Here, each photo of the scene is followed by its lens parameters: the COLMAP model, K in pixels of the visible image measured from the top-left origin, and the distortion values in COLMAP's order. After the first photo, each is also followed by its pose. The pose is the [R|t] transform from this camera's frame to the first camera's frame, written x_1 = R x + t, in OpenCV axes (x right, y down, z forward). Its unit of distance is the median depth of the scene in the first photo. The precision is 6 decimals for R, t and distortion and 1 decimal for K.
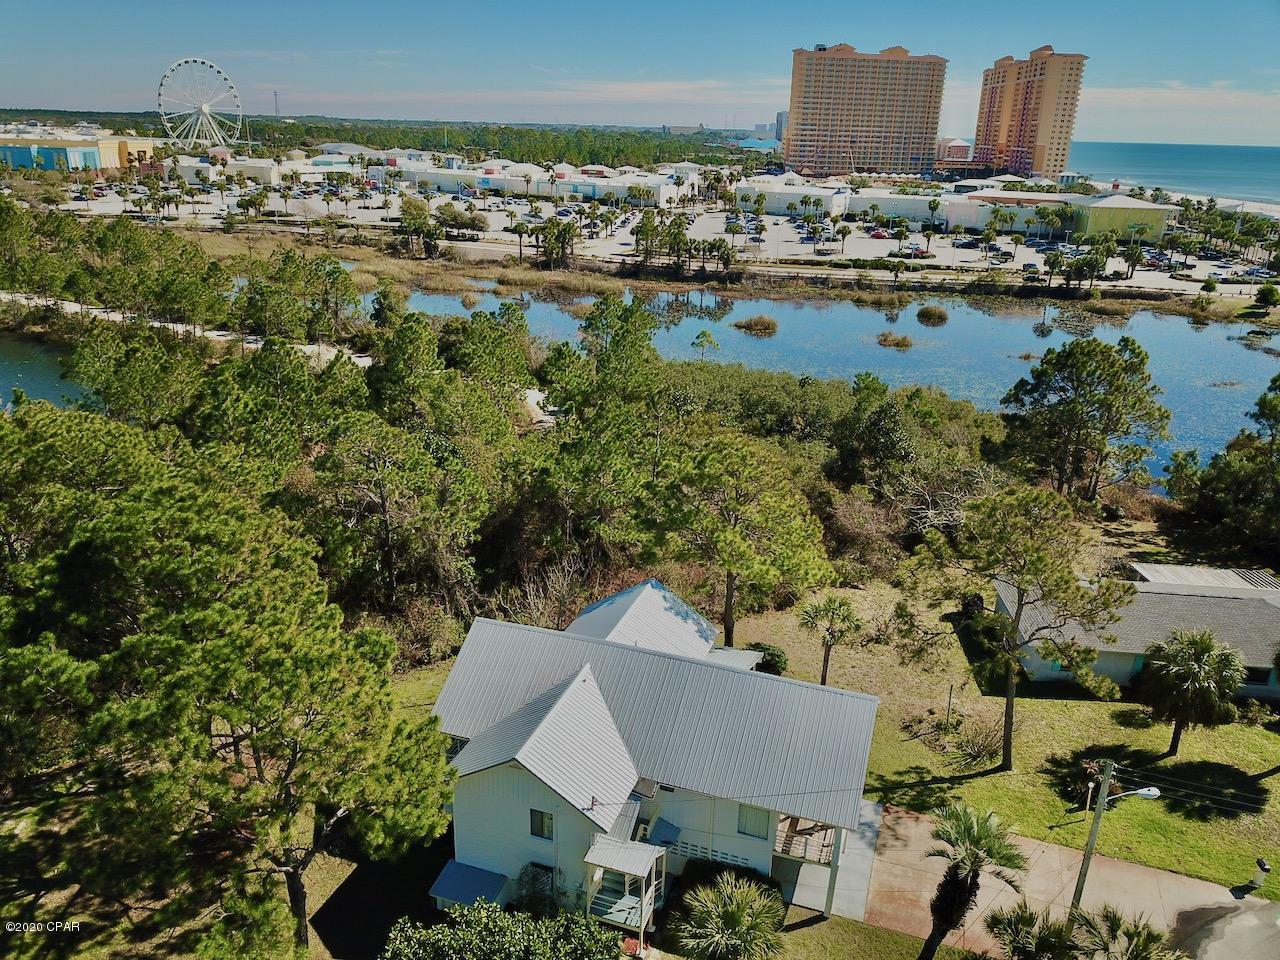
lens RADIAL K [[965.7, 0, 638.0], [0, 965.7, 476.2], [0, 0, 1]] dist [0.021531, -0.022691]
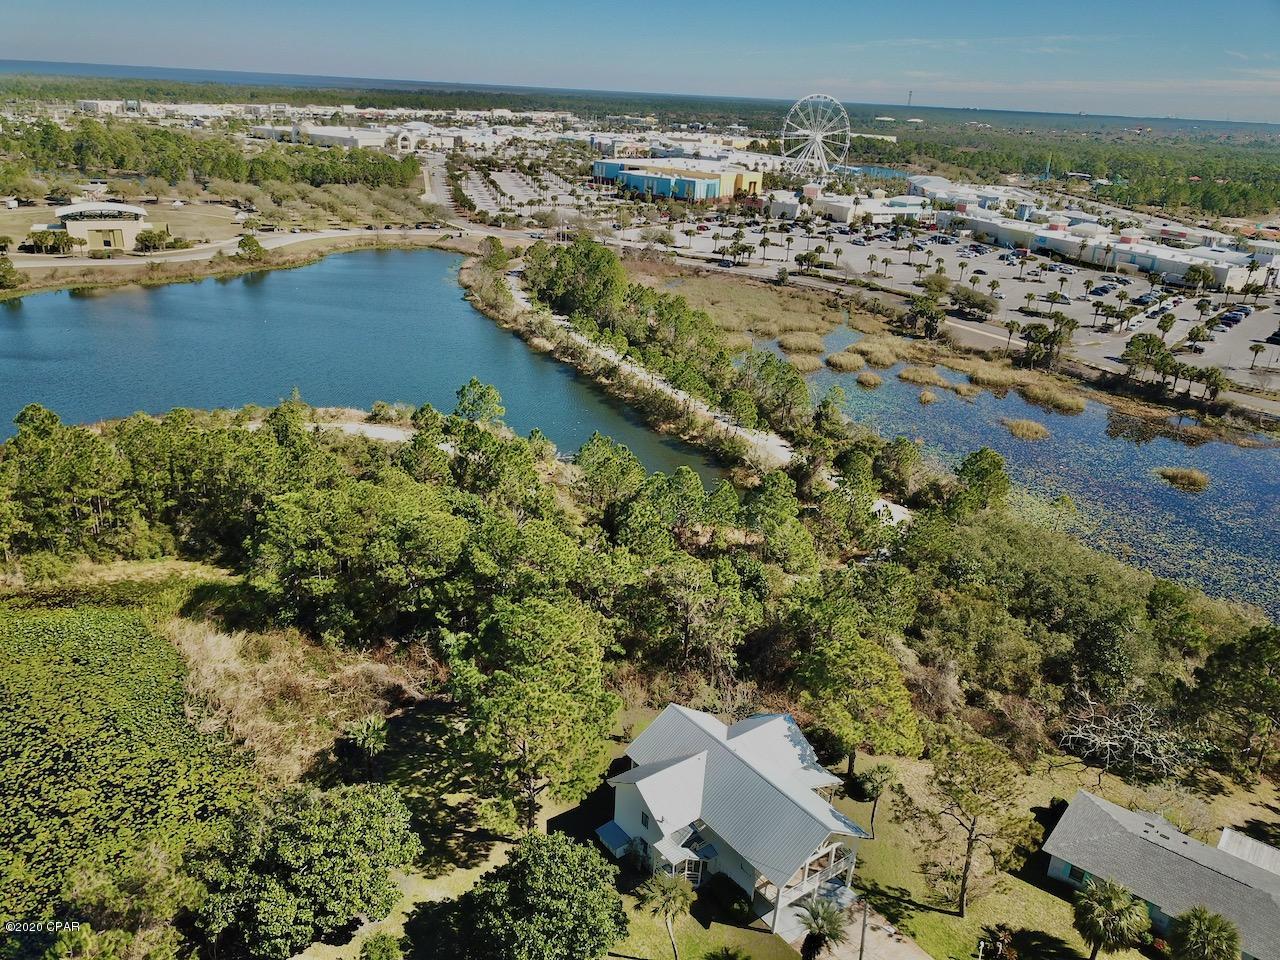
lens RADIAL K [[965.7, 0, 640.8], [0, 965.7, 479.5], [0, 0, 1]] dist [0.021531, -0.022691]
pose [[0.829708, 0.216627, -0.514448, 0.565785], [-0.211877, 0.974873, 0.068789, -0.339289], [0.516423, 0.051925, 0.854758, -0.549731]]
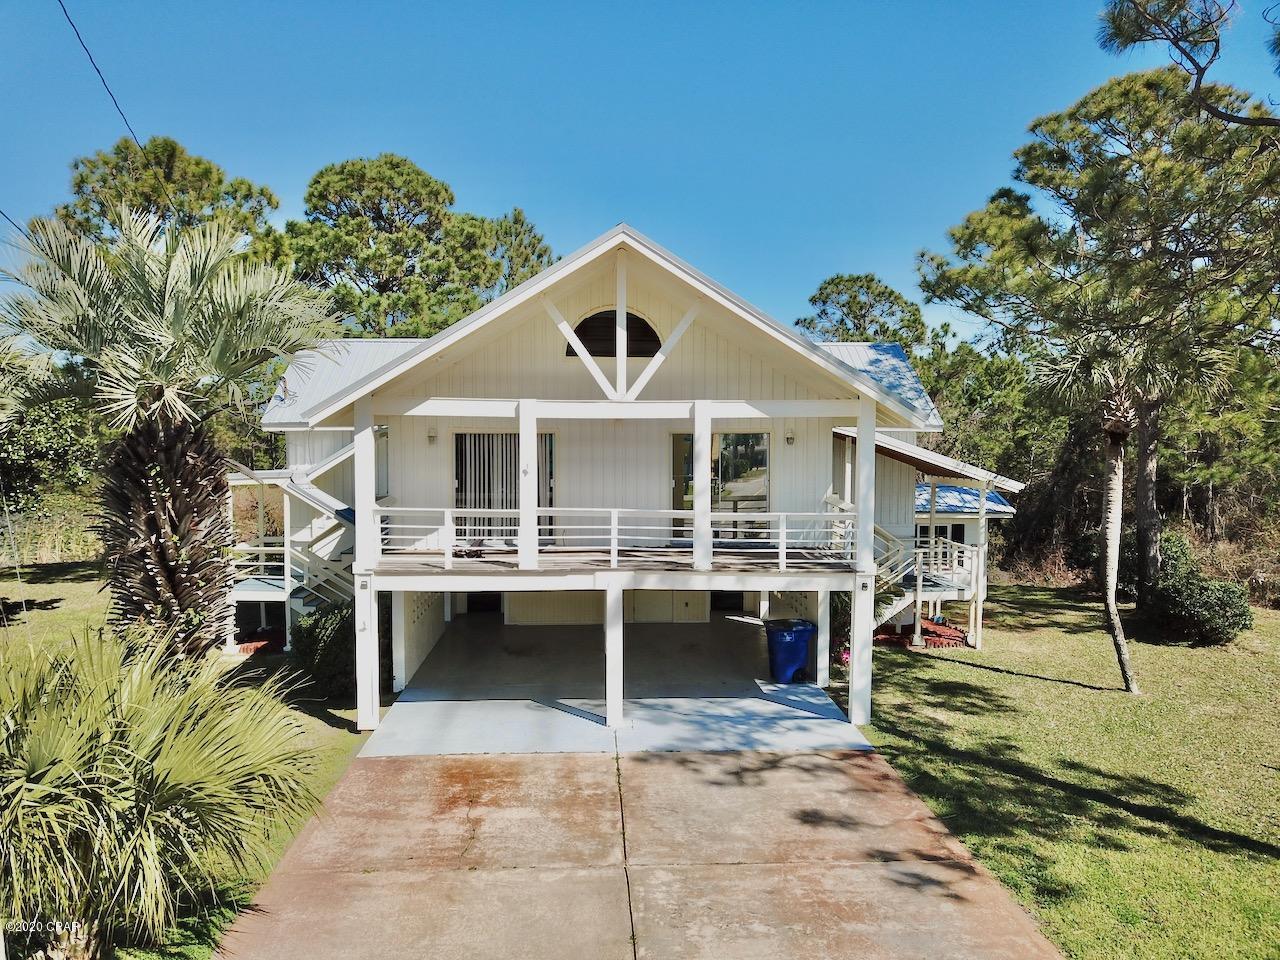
lens RADIAL K [[965.7, 0, 641.5], [0, 965.7, 474.9], [0, 0, 1]] dist [0.021531, -0.022691]
pose [[0.380057, 0.011158, -0.924896, 0.464691], [-0.302706, 0.946365, -0.112970, 0.279694], [0.874028, 0.322907, 0.363050, 0.707534]]
